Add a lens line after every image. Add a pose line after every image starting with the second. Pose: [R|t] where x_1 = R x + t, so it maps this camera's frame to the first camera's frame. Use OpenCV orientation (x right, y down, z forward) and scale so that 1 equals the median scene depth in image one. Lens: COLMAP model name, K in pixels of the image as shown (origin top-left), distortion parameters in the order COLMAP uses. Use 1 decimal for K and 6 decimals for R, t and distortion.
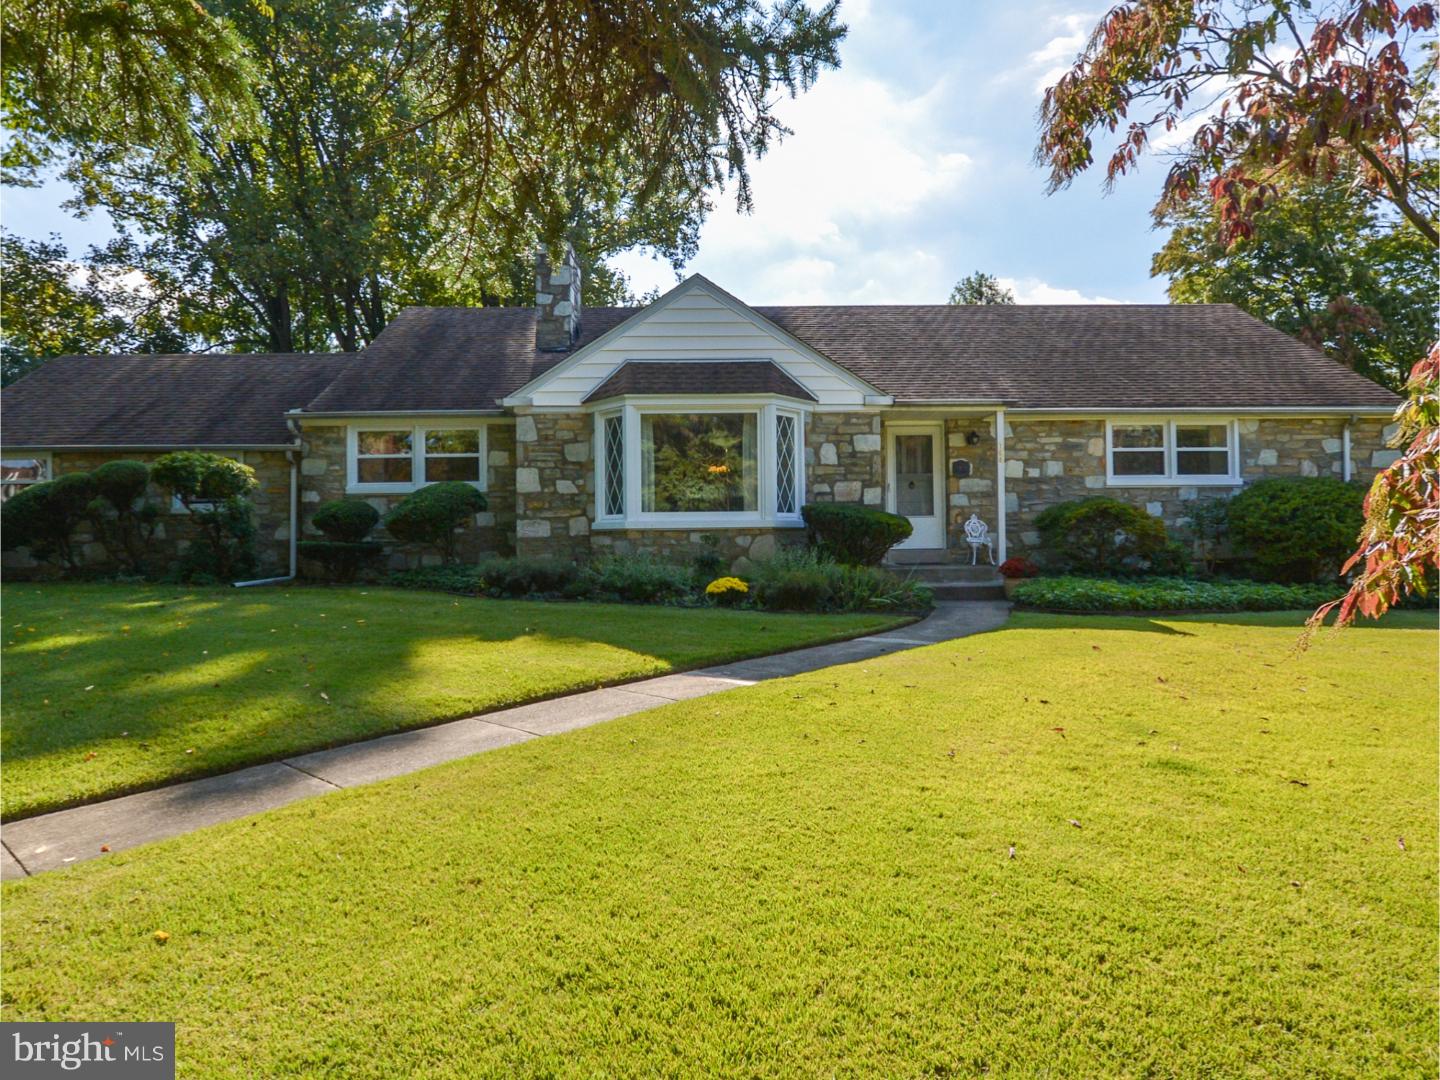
lens RADIAL K [[757.9, 0, 729.2], [0, 757.9, 485.5], [0, 0, 1]] dist [0.001545, -0.000857]
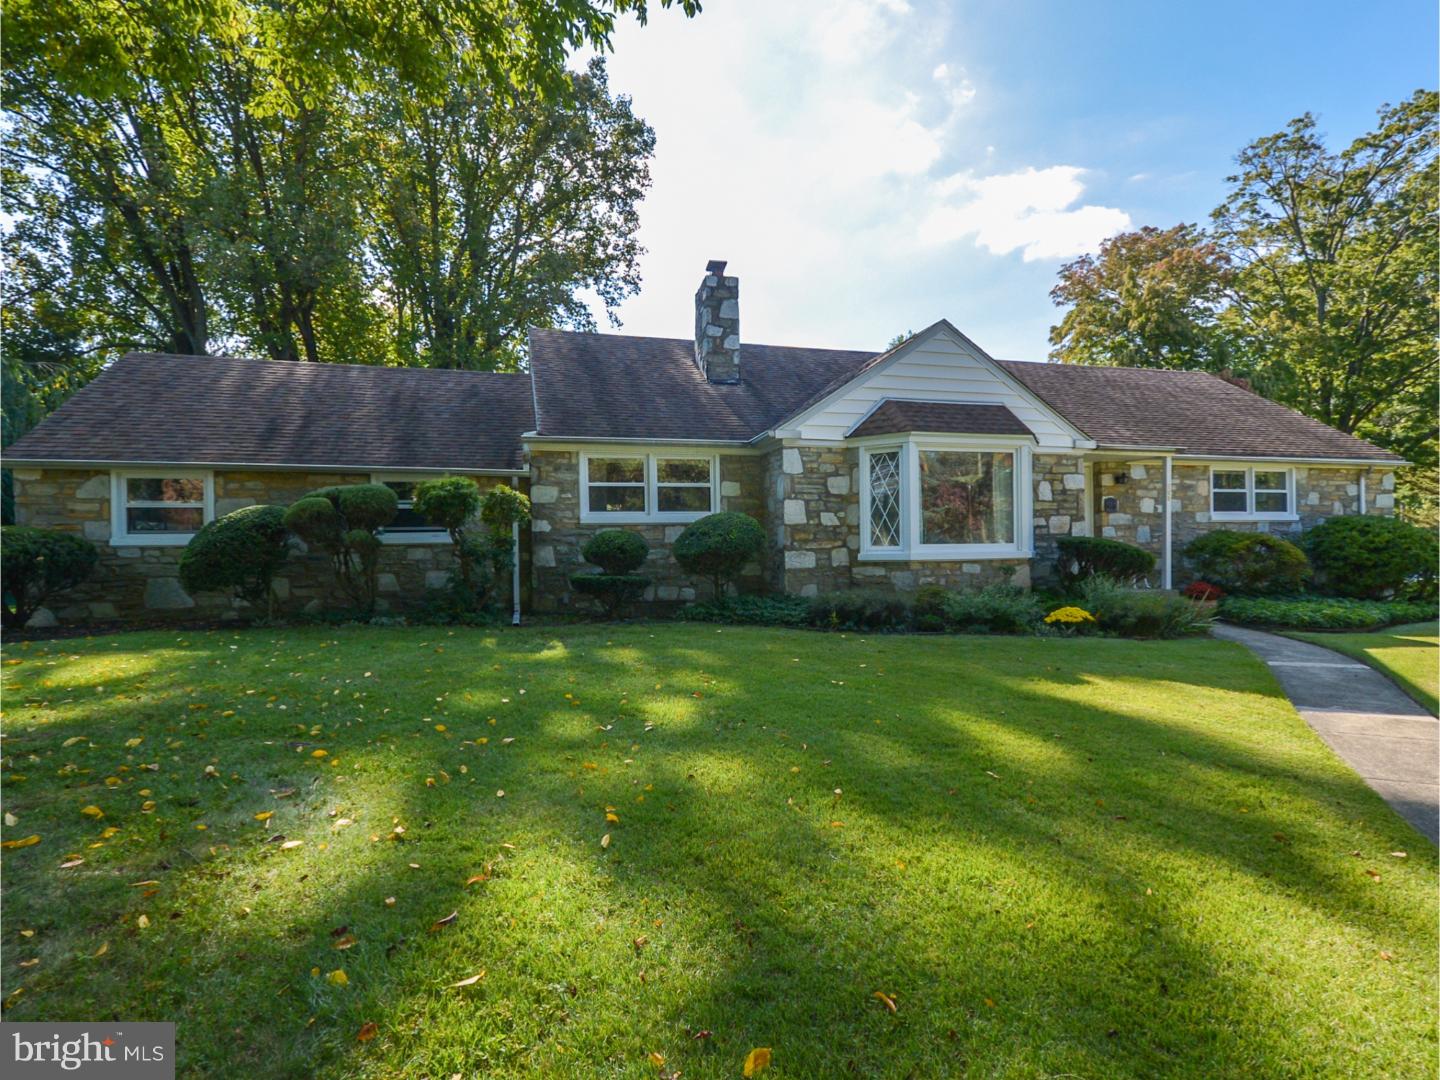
lens RADIAL K [[672.7, 0, 720.0], [0, 672.7, 515.6], [0, 0, 1]] dist [0.019241, -0.000059]
pose [[0.972441, 0.009014, 0.232973, -0.563620], [-0.011744, 0.999878, 0.010334, -0.010101], [-0.232851, -0.012785, 0.972428, 0.145455]]
